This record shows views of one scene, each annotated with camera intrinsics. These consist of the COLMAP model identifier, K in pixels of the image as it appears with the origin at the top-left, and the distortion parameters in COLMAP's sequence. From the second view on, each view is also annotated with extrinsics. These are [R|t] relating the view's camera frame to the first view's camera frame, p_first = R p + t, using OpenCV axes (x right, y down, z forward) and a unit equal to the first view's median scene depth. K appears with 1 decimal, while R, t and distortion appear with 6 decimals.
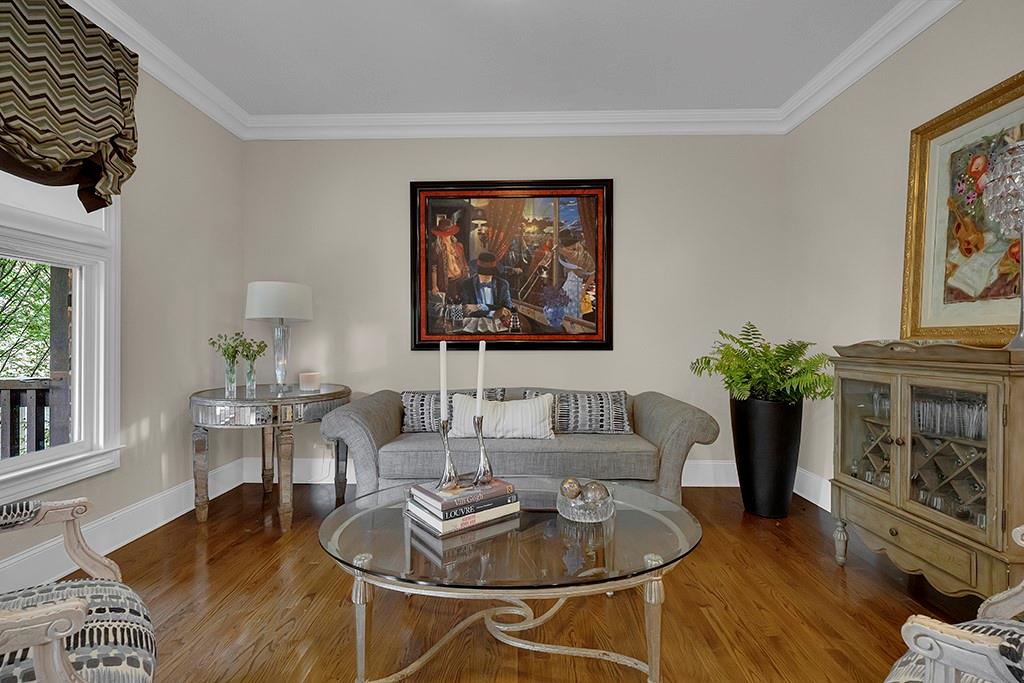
lens RADIAL K [[458.2, 0, 507.6], [0, 458.2, 338.3], [0, 0, 1]] dist [0.003774, -0.001081]
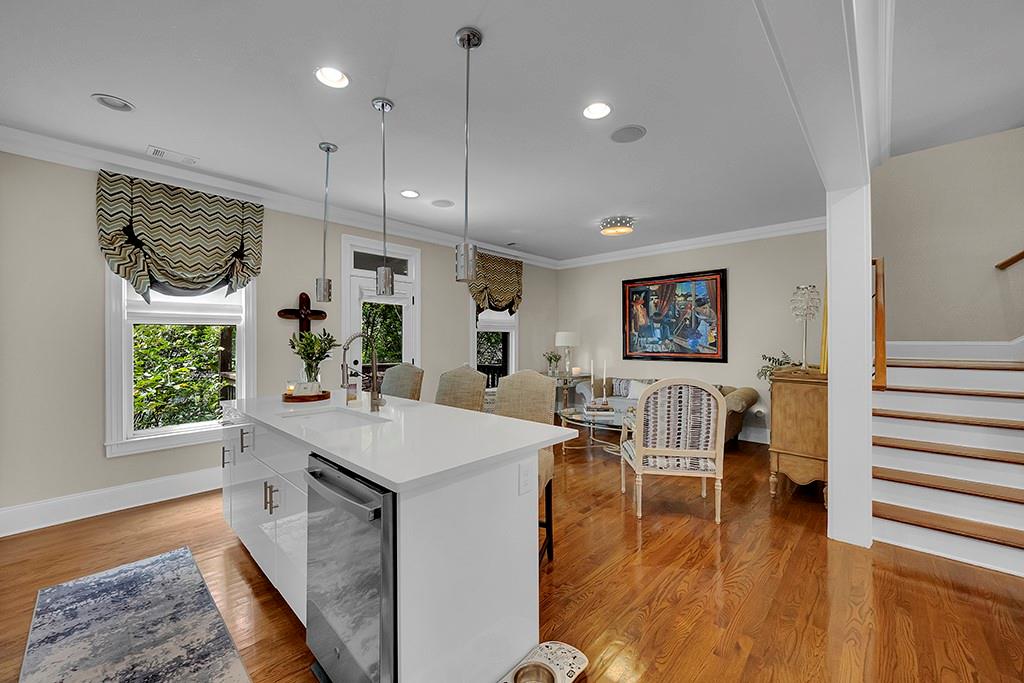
lens RADIAL K [[397.1, 0, 510.7], [0, 397.1, 341.3], [0, 0, 1]] dist [-0.012754, -0.000021]
pose [[0.752994, 0.002709, -0.658022, 0.612485], [0.001251, 0.999984, 0.005549, -0.069365], [0.658026, -0.005002, 0.752978, -0.730082]]
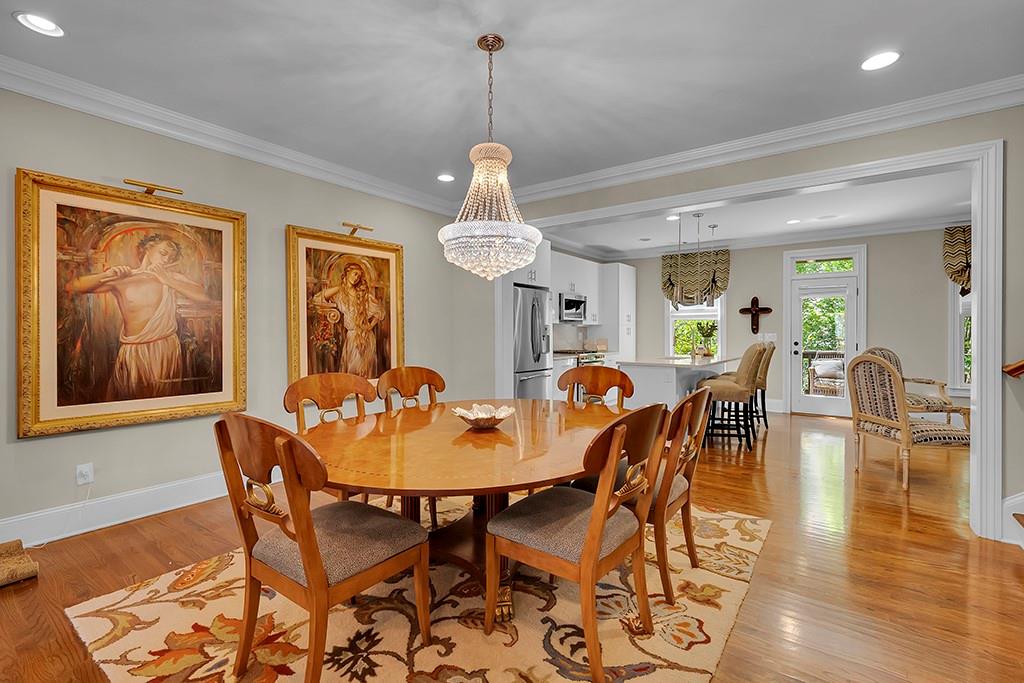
lens RADIAL K [[458.2, 0, 510.8], [0, 458.2, 336.8], [0, 0, 1]] dist [0.003774, -0.001081]
pose [[-0.566479, 0.010868, -0.824004, 1.763466], [0.002651, 0.999932, 0.011366, -0.050267], [0.824072, 0.004254, -0.566470, 0.018362]]
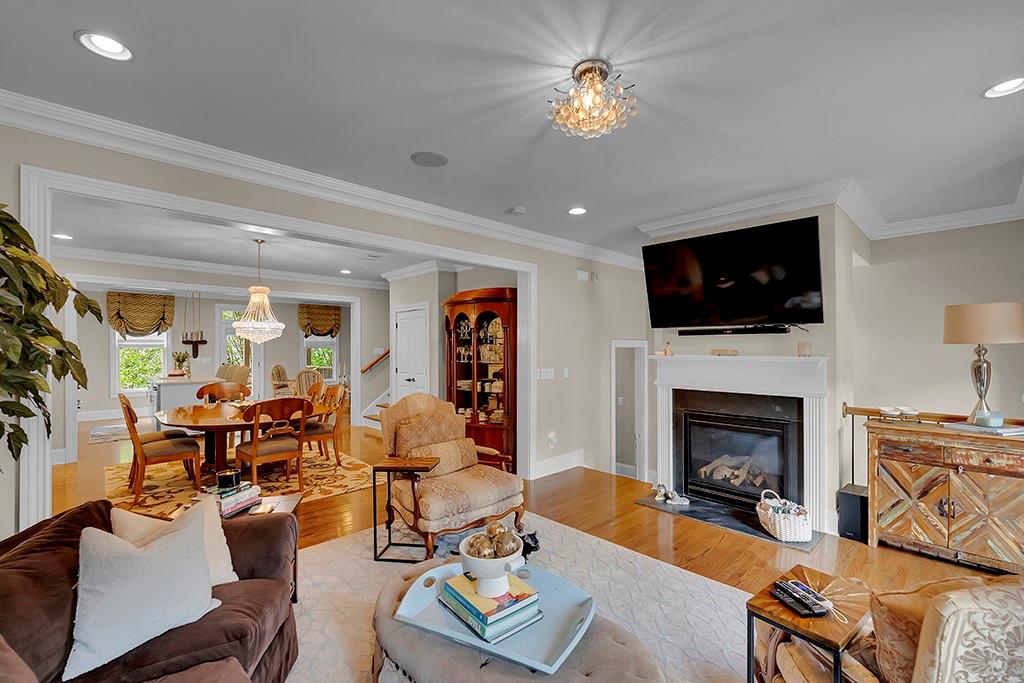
lens RADIAL K [[458.2, 0, 513.3], [0, 458.2, 342.5], [0, 0, 1]] dist [0.003774, -0.001081]
pose [[0.704386, -0.005017, -0.709799, 2.944824], [0.002544, 0.999986, -0.004543, -0.121825], [0.709812, 0.001394, 0.704390, -0.883730]]
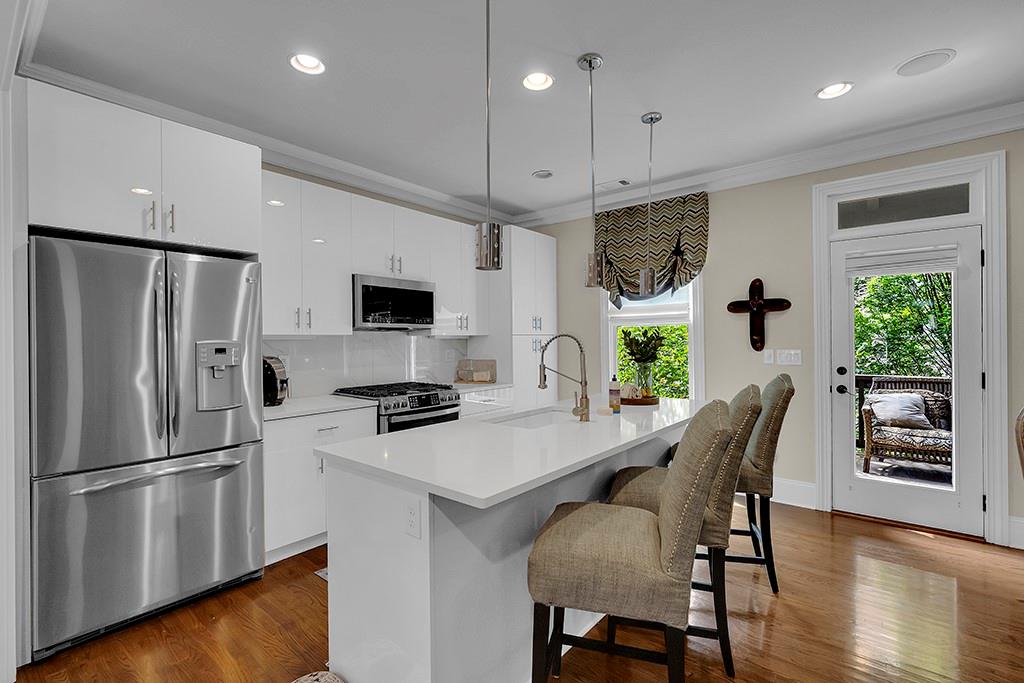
lens RADIAL K [[458.2, 0, 510.1], [0, 458.2, 341.2], [0, 0, 1]] dist [0.003774, -0.001081]
pose [[-0.607101, 0.009325, -0.794570, 0.604577], [0.012676, 0.999918, 0.002050, -0.069194], [0.794524, -0.008827, -0.607169, -0.057469]]
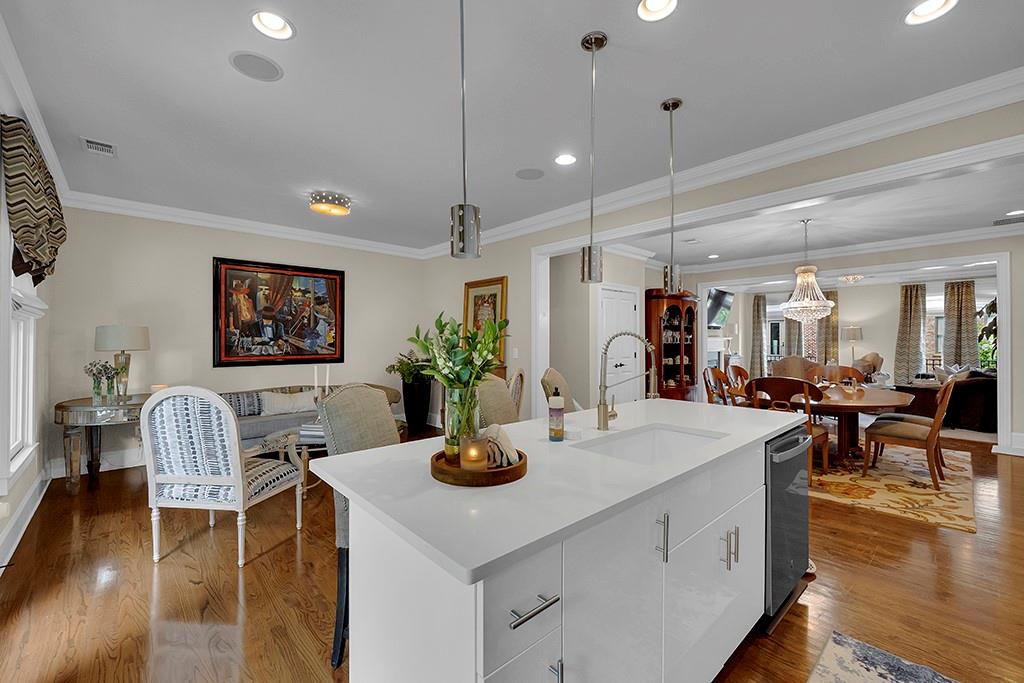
lens RADIAL K [[421.0, 0, 514.3], [0, 421.0, 340.6], [0, 0, 1]] dist [-0.004763, -0.000765]
pose [[0.703262, 0.002930, 0.710924, -0.498864], [0.000224, 0.999991, -0.004343, -0.056518], [-0.710930, 0.003214, 0.703255, -0.691414]]
